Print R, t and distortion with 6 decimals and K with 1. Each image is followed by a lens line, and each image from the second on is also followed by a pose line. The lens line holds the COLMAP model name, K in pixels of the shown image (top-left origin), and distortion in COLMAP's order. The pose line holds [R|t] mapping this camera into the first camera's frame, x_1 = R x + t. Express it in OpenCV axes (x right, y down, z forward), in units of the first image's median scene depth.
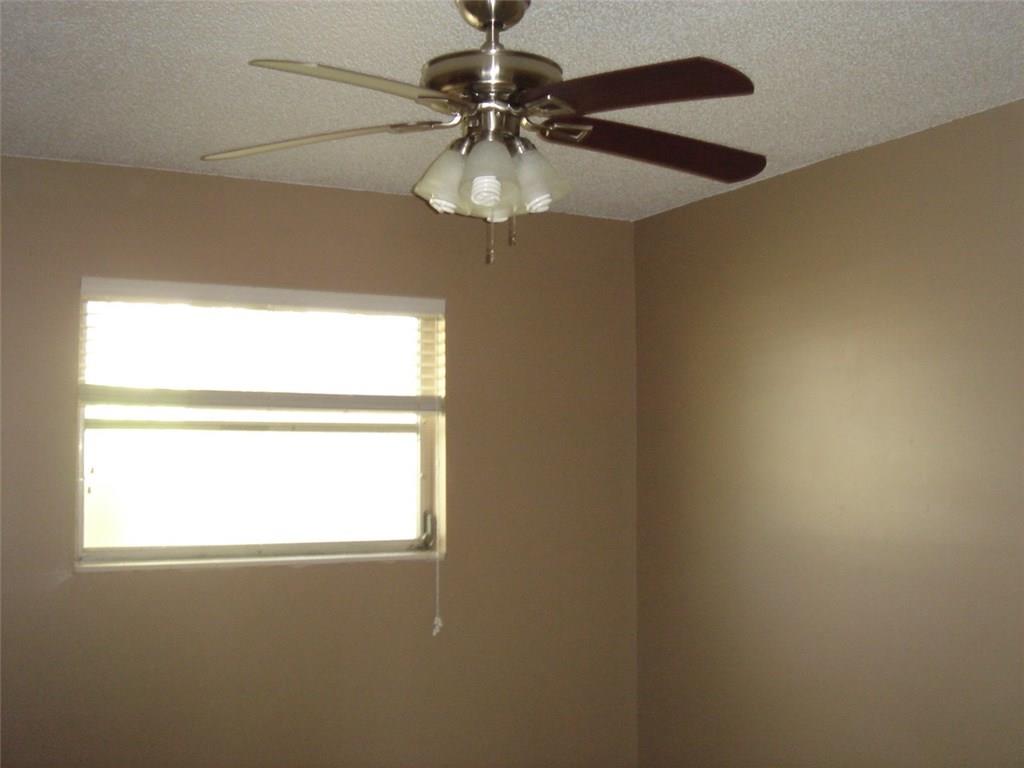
lens RADIAL K [[1172.2, 0, 512.6], [0, 1172.2, 384.1], [0, 0, 1]] dist [-0.145650, 0.087651]
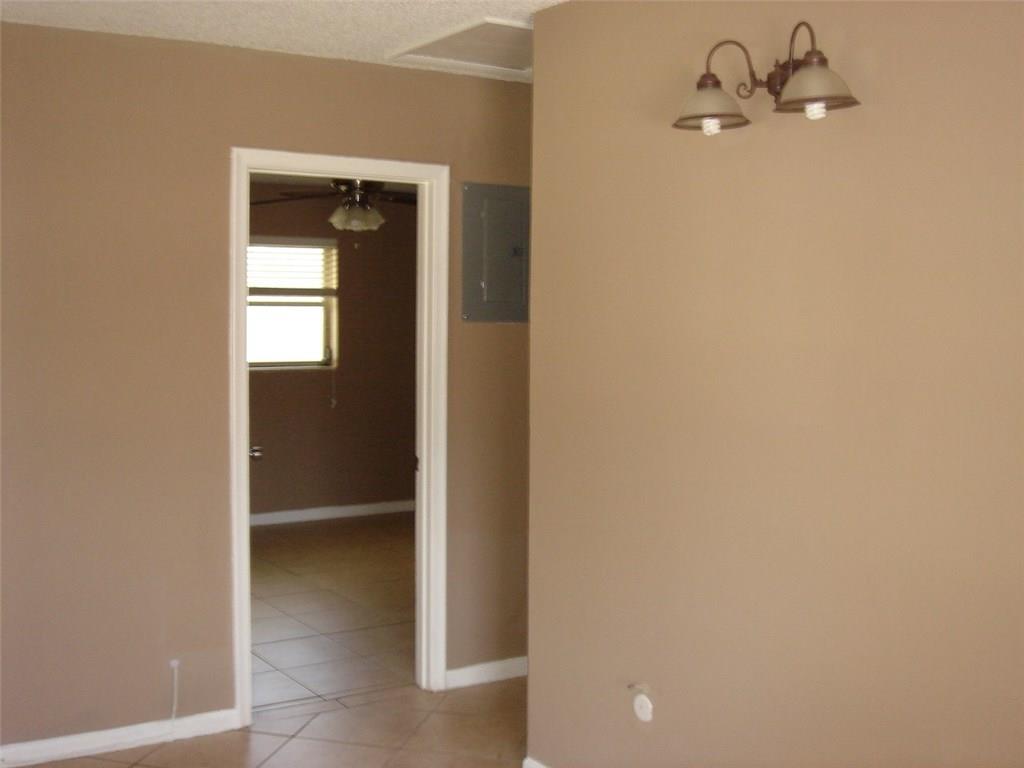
lens RADIAL K [[1172.2, 0, 512.6], [0, 1172.2, 384.1], [0, 0, 1]] dist [-0.145650, 0.087651]
pose [[0.994399, -0.002010, 0.105668, 0.029975], [-0.009218, 0.994359, 0.105662, -0.039788], [-0.105284, -0.106044, 0.988772, -1.008637]]
